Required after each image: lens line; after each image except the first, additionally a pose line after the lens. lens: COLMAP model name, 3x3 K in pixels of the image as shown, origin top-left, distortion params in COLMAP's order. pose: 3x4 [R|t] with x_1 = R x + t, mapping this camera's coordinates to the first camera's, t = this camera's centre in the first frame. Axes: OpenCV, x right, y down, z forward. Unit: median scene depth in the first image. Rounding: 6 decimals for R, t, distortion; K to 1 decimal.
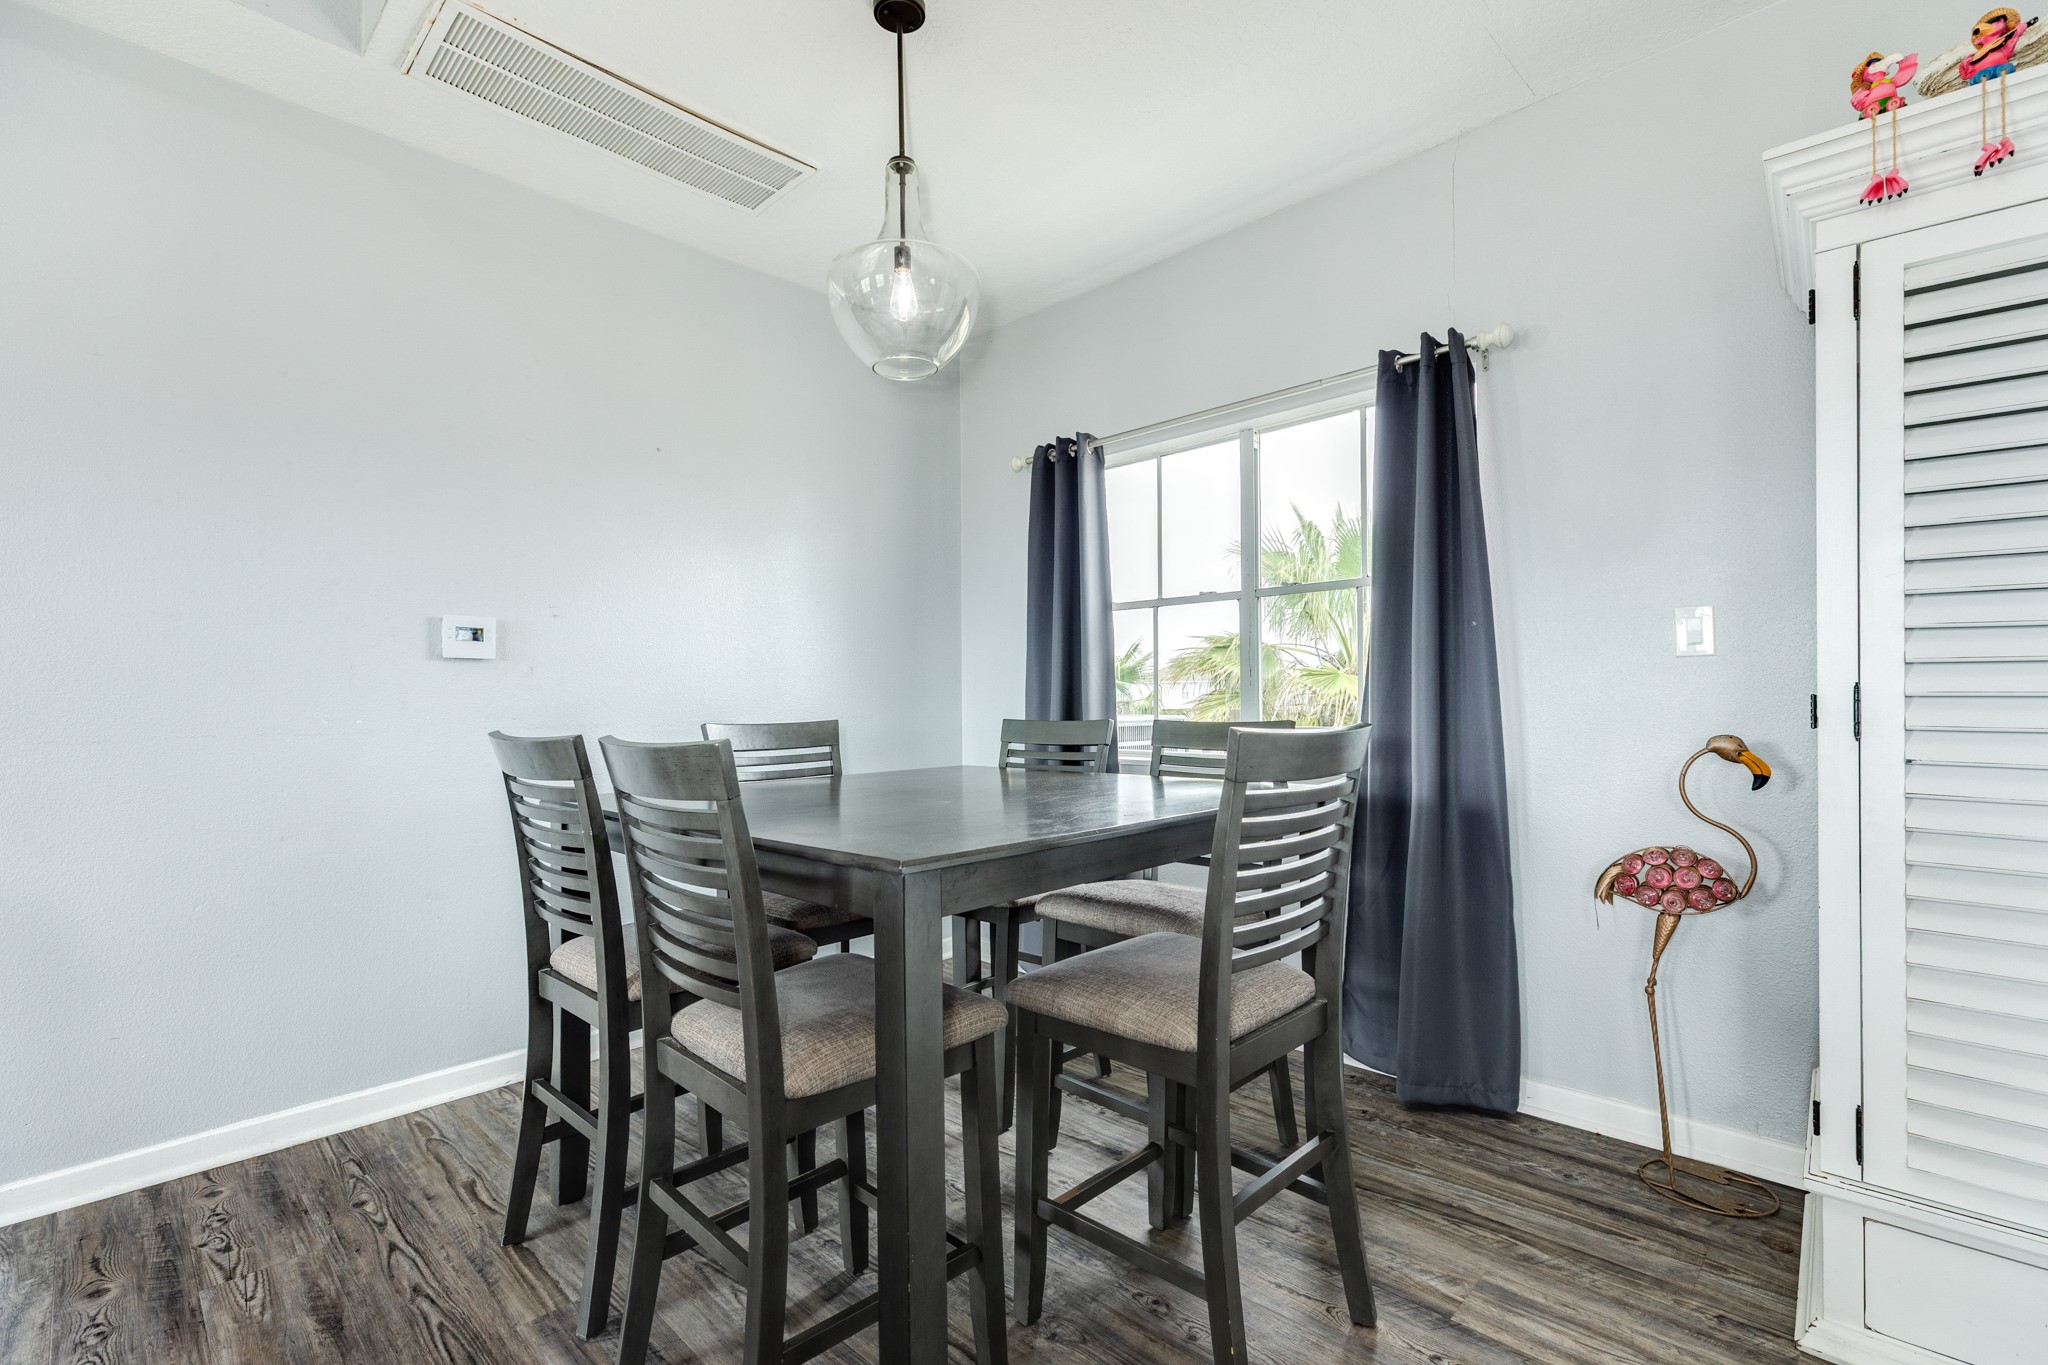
lens RADIAL K [[910.7, 0, 1022.9], [0, 910.7, 688.5], [0, 0, 1]] dist [0.003678, 0.000352]
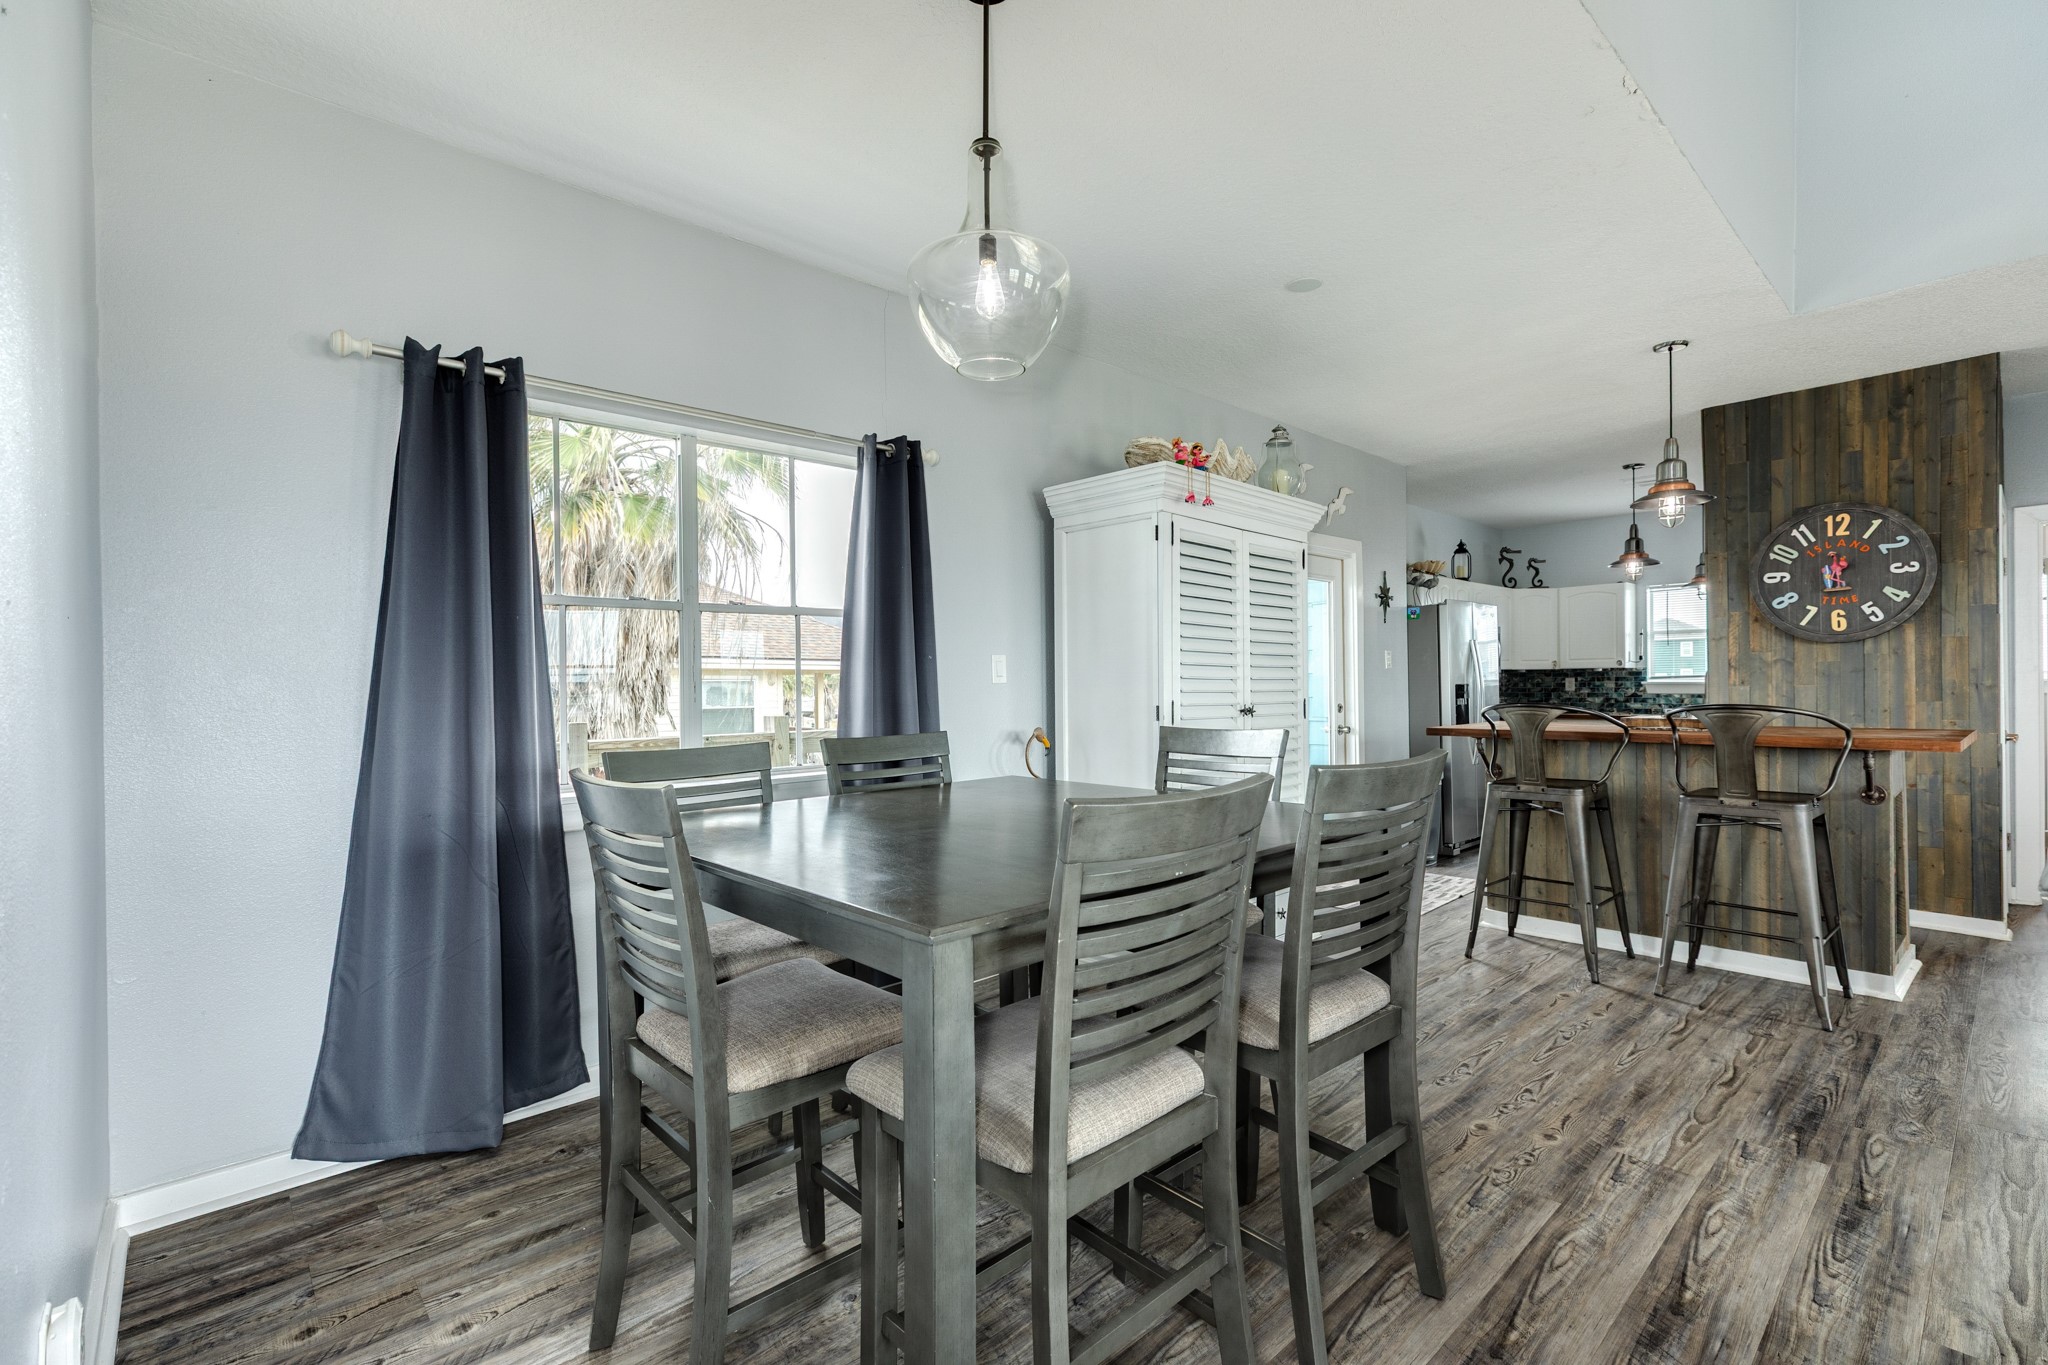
lens RADIAL K [[910.7, 0, 1022.9], [0, 910.7, 688.5], [0, 0, 1]] dist [0.003678, 0.000352]
pose [[0.062757, 0.003182, 0.998024, -1.089133], [0.000319, 0.999995, -0.003208, -0.022863], [-0.998029, 0.000520, 0.062756, 0.934273]]
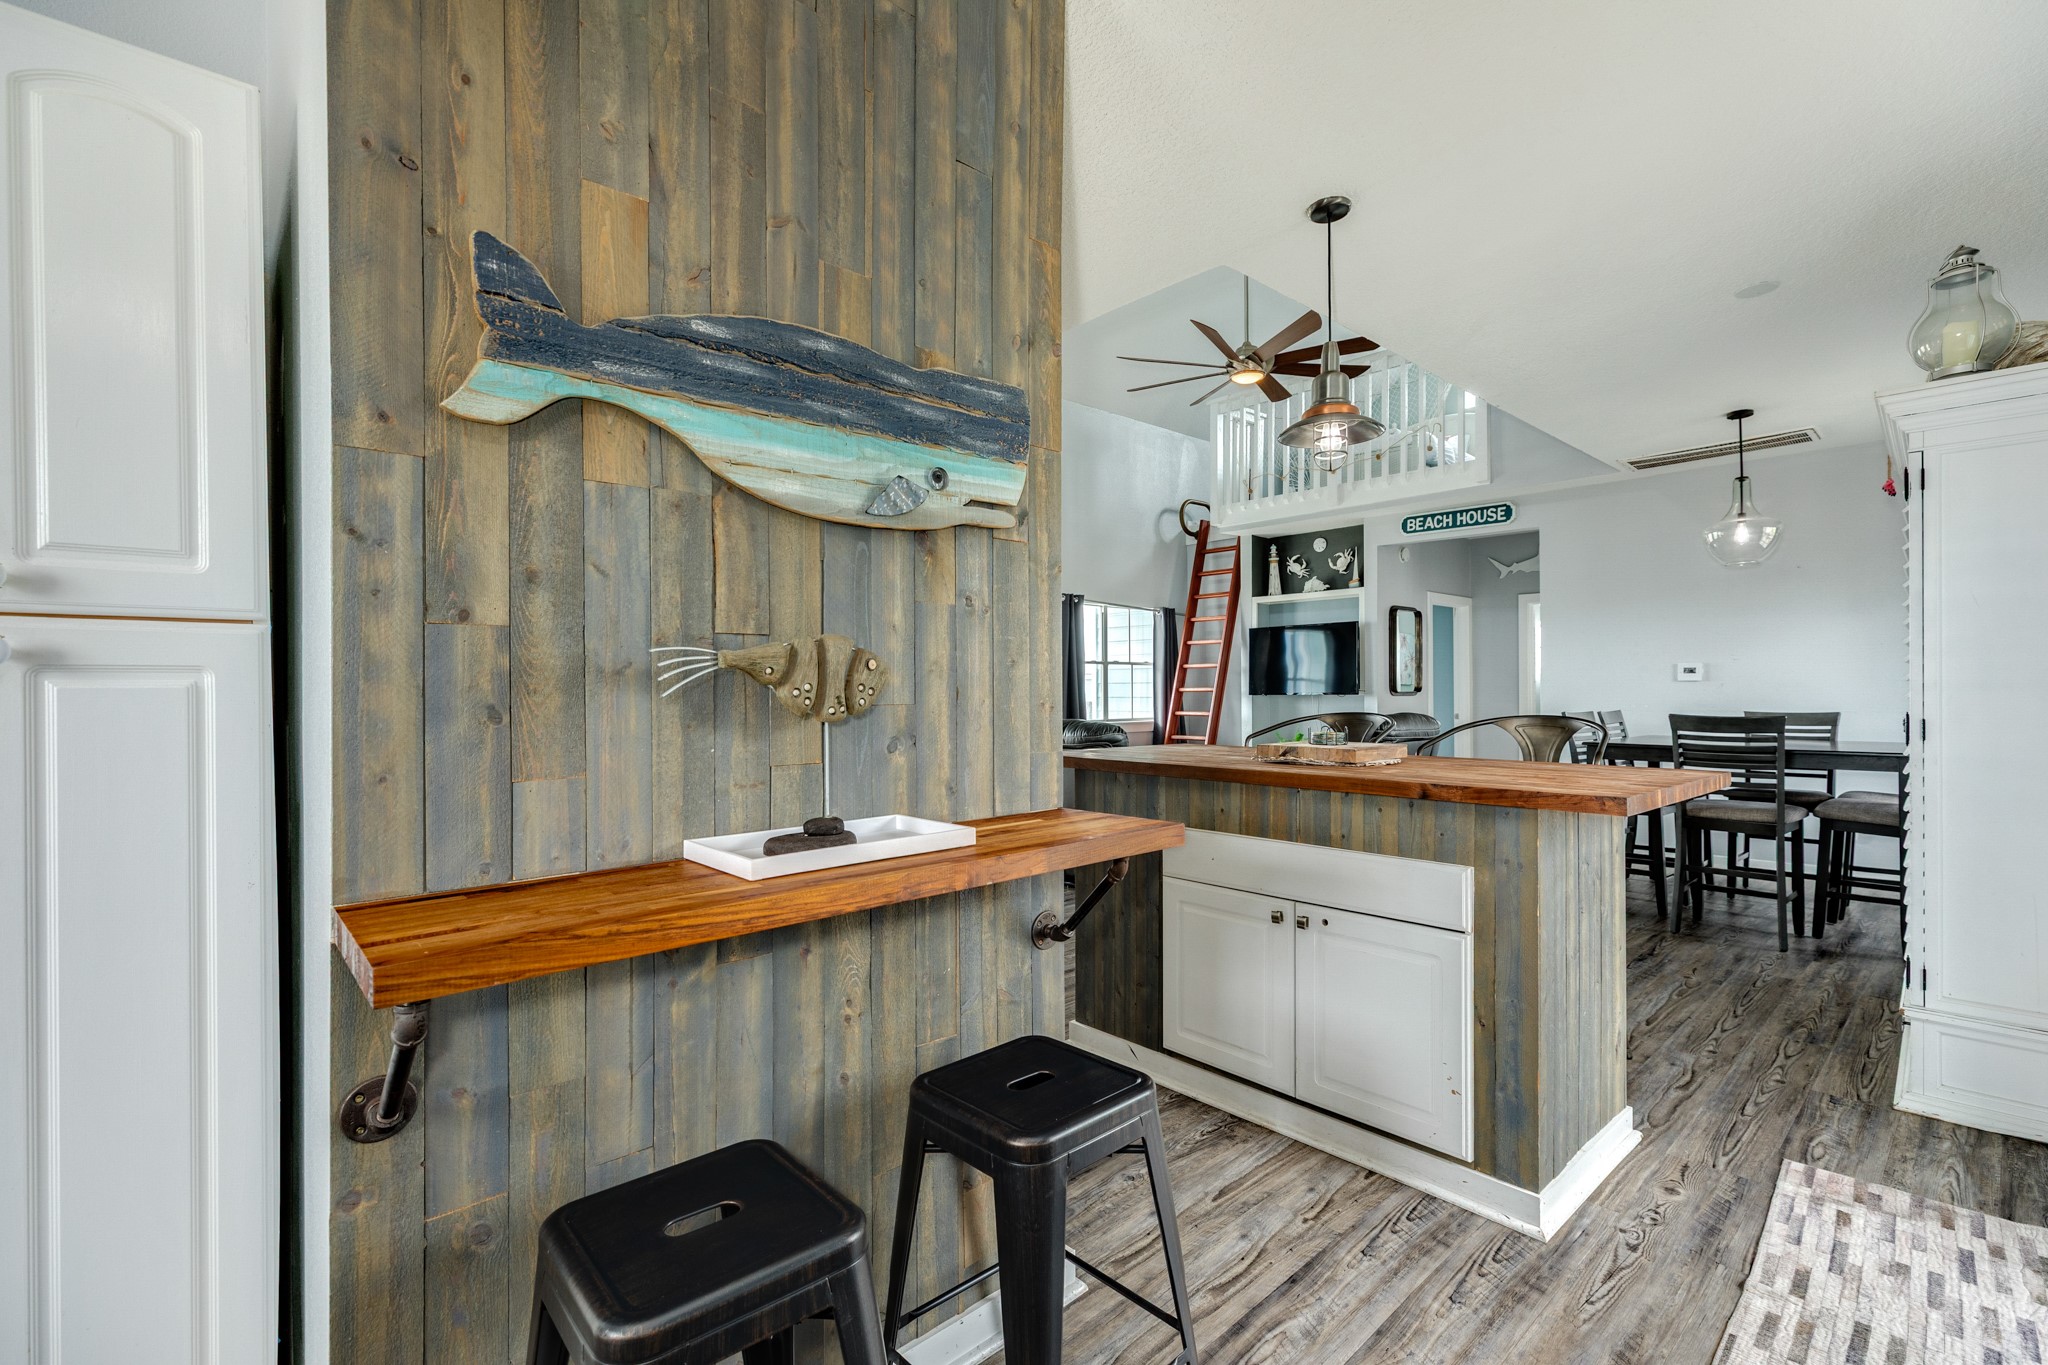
lens RADIAL K [[910.7, 0, 1022.9], [0, 910.7, 688.5], [0, 0, 1]] dist [0.003678, 0.000352]
pose [[-0.060599, 0.006403, -0.998142, 2.452200], [0.013421, 0.999894, 0.005599, -0.064457], [0.998072, -0.013057, -0.060679, -0.767814]]
